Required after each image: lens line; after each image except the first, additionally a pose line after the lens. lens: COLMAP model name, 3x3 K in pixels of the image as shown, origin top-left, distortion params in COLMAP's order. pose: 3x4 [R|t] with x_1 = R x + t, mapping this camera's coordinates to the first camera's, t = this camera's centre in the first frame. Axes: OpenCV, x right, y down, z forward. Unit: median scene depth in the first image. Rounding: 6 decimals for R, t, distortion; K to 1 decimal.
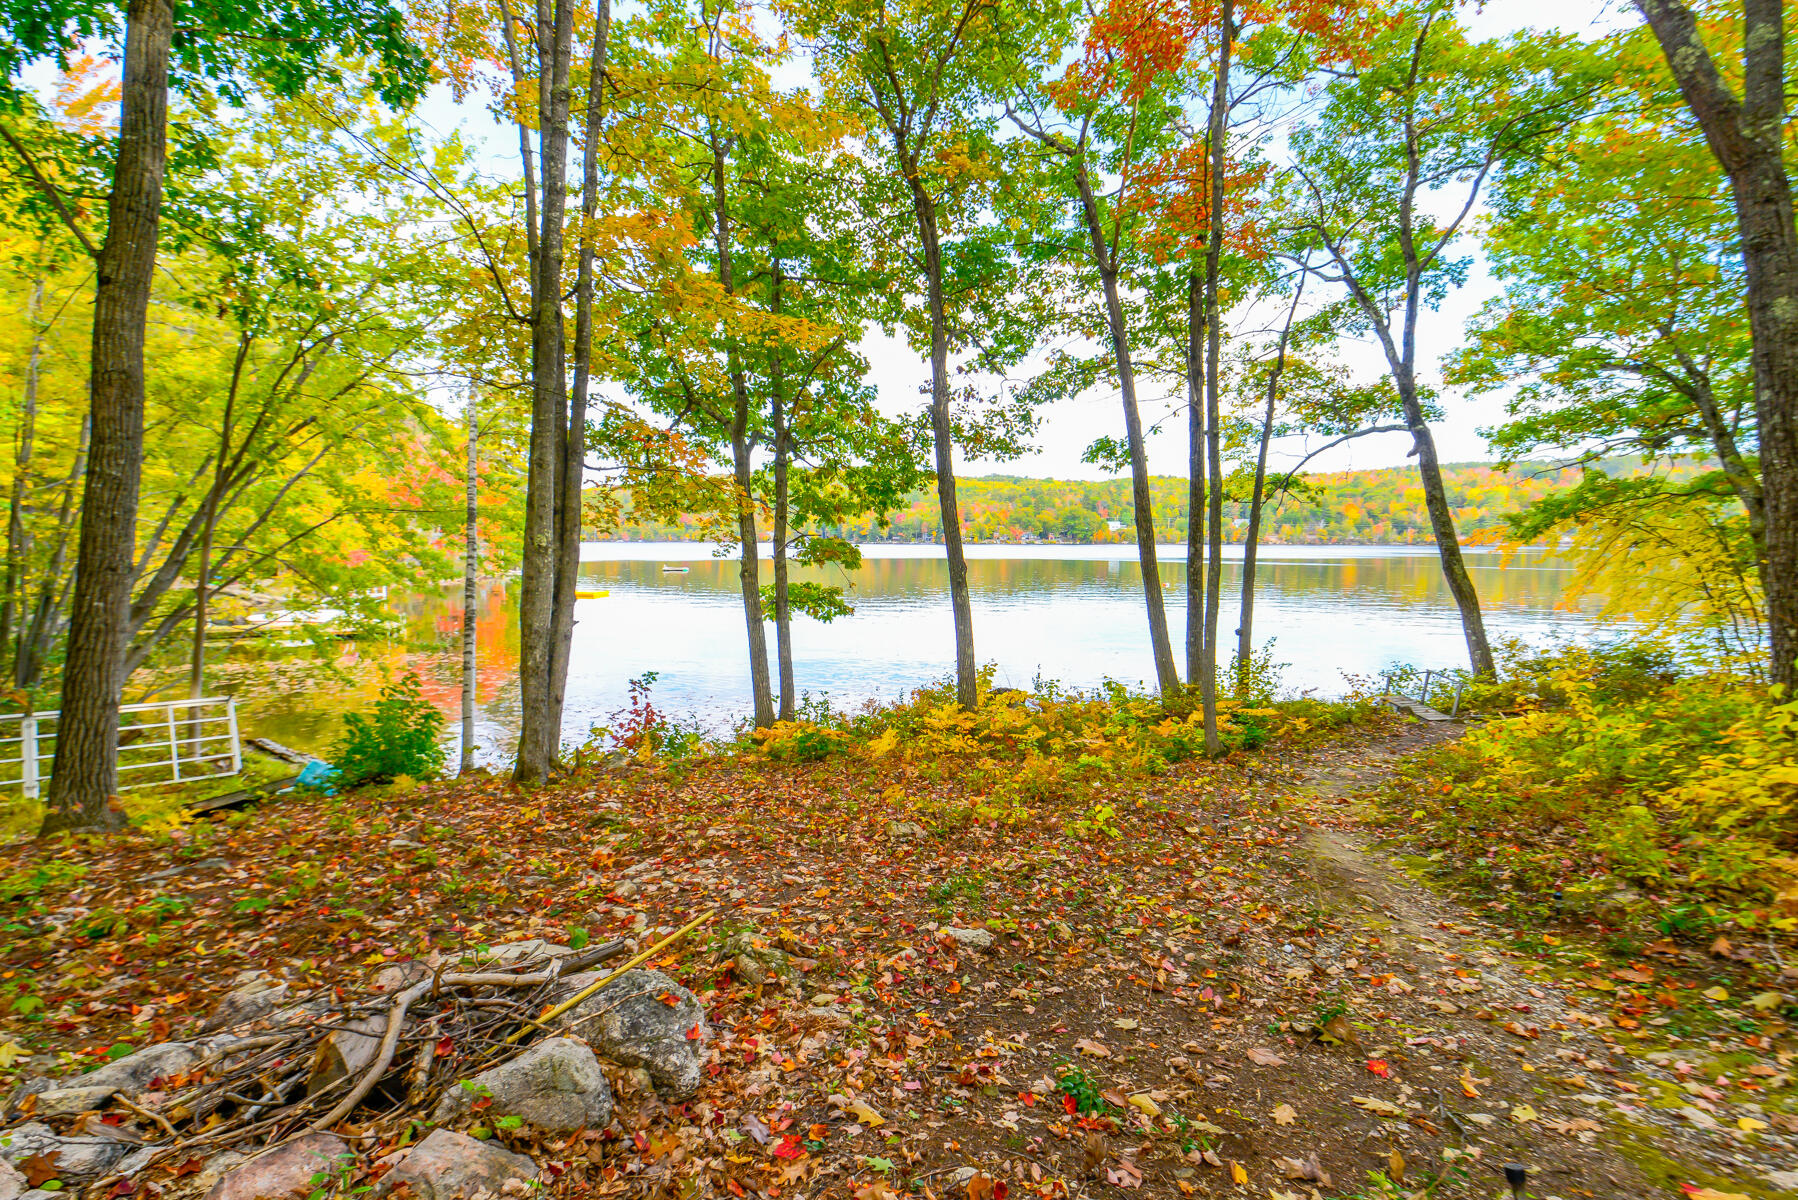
lens RADIAL K [[799.7, 0, 888.9], [0, 799.7, 601.1], [0, 0, 1]] dist [-0.005251, -0.000557]
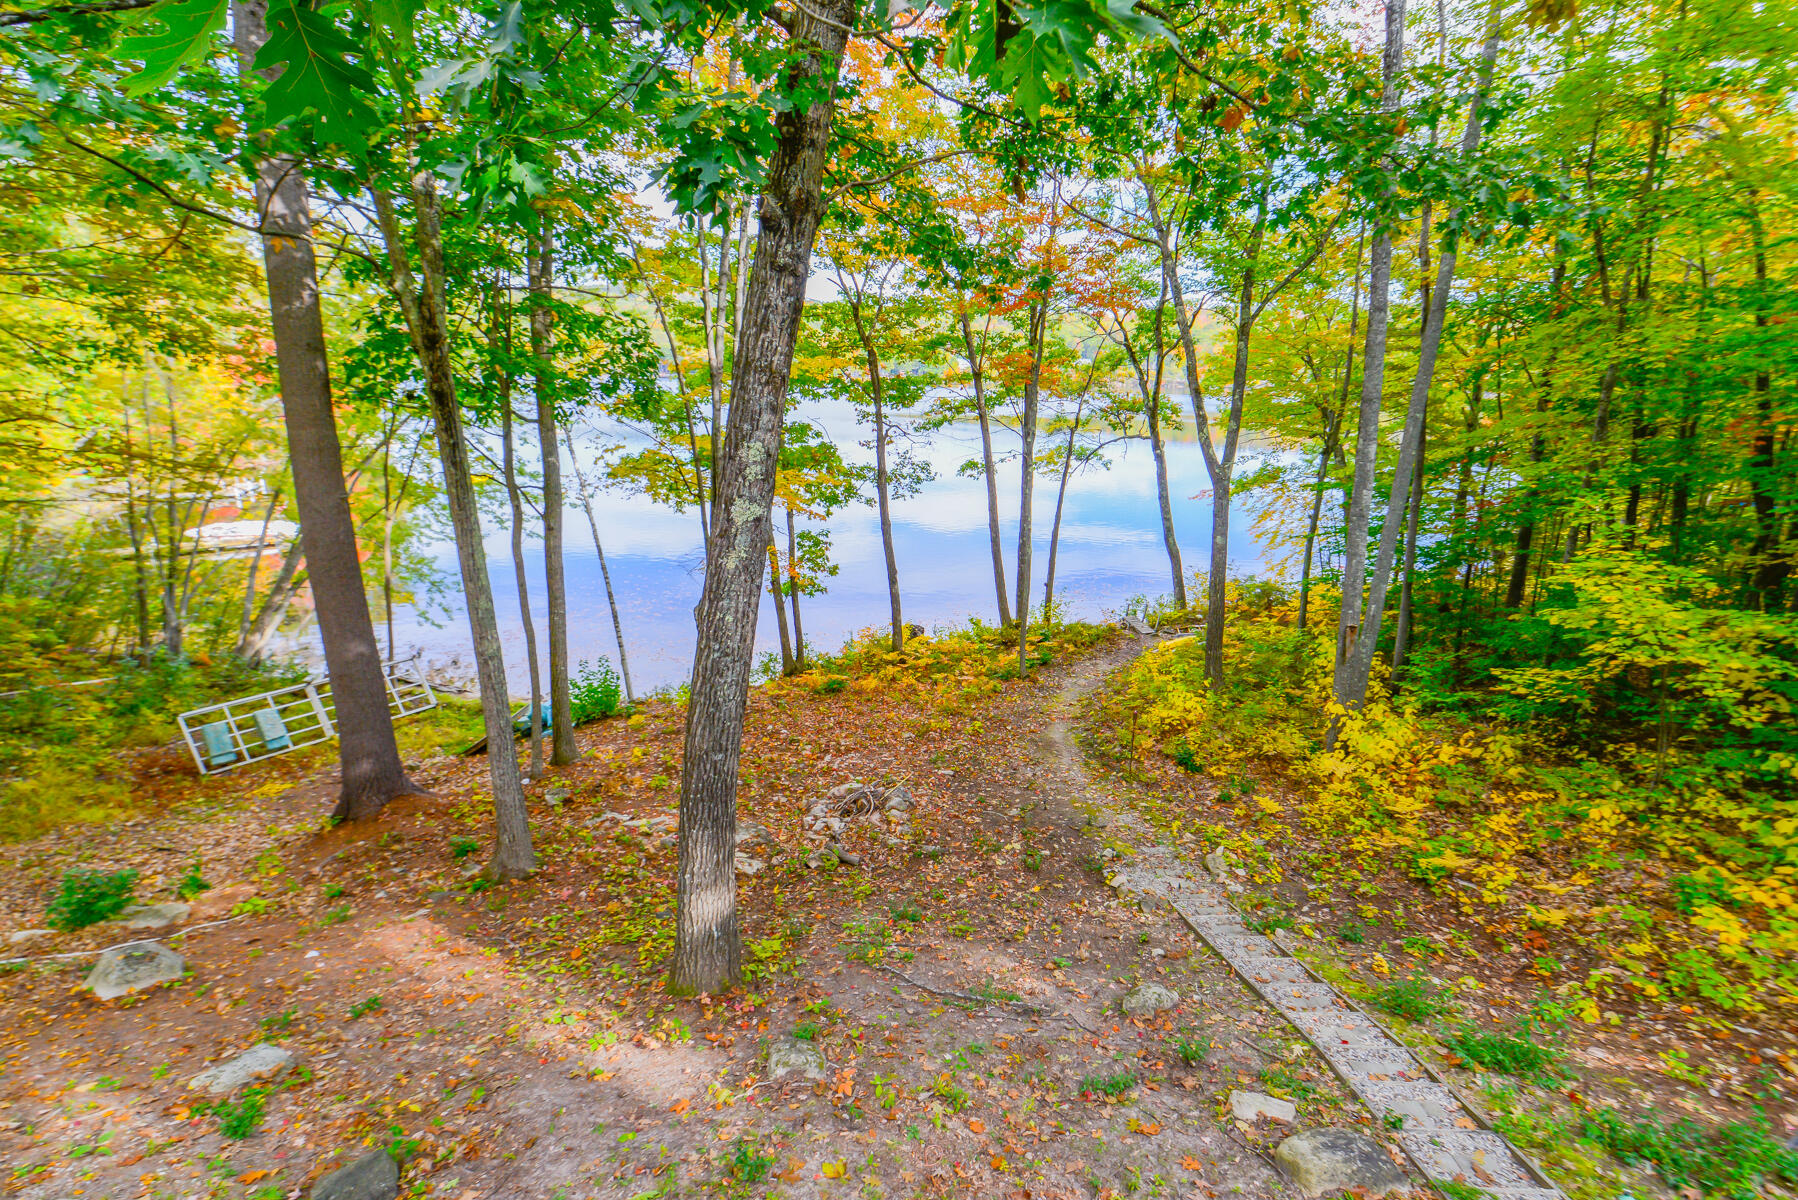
lens RADIAL K [[799.7, 0, 903.4], [0, 799.7, 609.5], [0, 0, 1]] dist [-0.005251, -0.000557]
pose [[0.979720, -0.048329, 0.194457, -0.198664], [0.005901, 0.977015, 0.213087, -0.281244], [-0.200285, -0.207618, 0.957487, -0.596334]]
